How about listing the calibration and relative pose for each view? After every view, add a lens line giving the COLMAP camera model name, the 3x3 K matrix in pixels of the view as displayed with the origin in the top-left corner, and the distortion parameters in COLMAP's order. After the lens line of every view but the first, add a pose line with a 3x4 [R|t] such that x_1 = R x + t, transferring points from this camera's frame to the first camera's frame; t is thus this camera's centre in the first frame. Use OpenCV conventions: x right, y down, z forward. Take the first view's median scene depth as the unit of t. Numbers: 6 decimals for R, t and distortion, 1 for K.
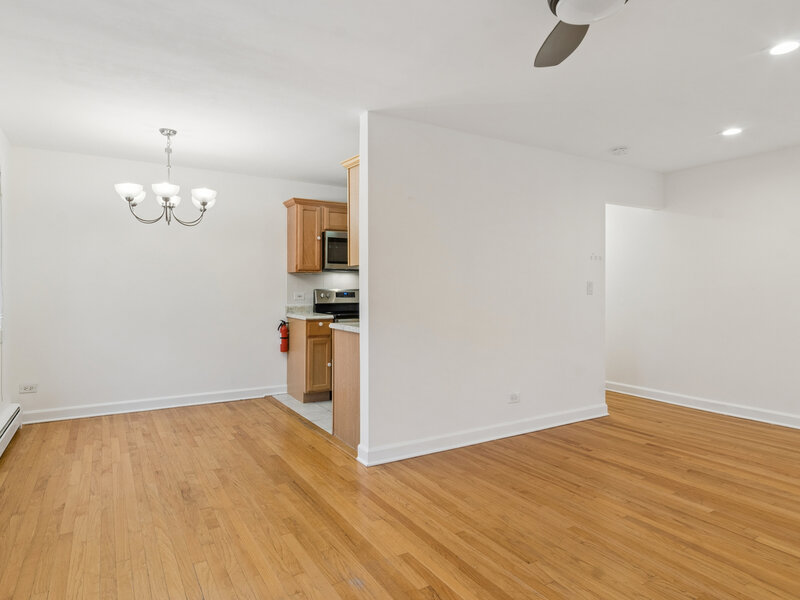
lens RADIAL K [[492.2, 0, 396.1], [0, 492.2, 292.1], [0, 0, 1]] dist [0.001752, 0.002214]
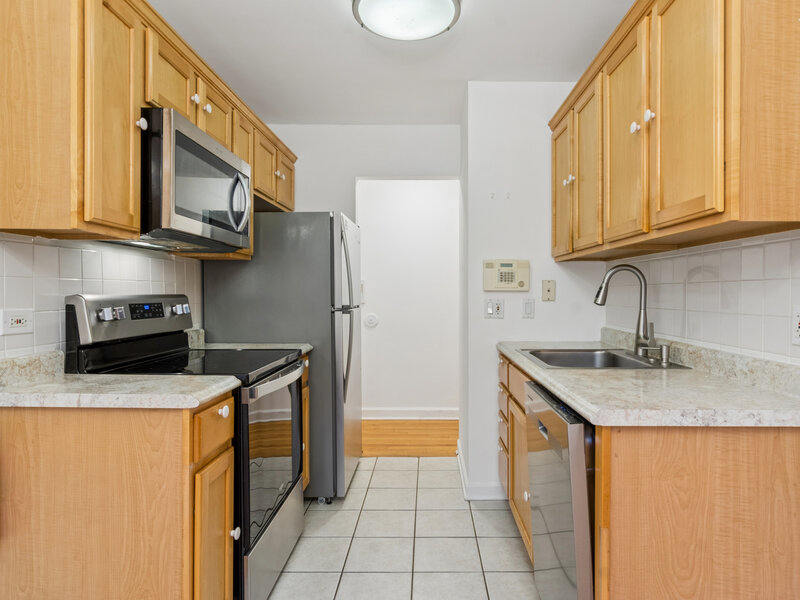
lens RADIAL K [[492.2, 0, 396.1], [0, 492.2, 292.1], [0, 0, 1]] dist [0.001752, 0.002214]
pose [[0.502627, 0.006341, 0.864480, -0.339533], [0.001205, 0.999967, -0.008036, -0.005145], [-0.864503, 0.005081, 0.502603, 0.718128]]
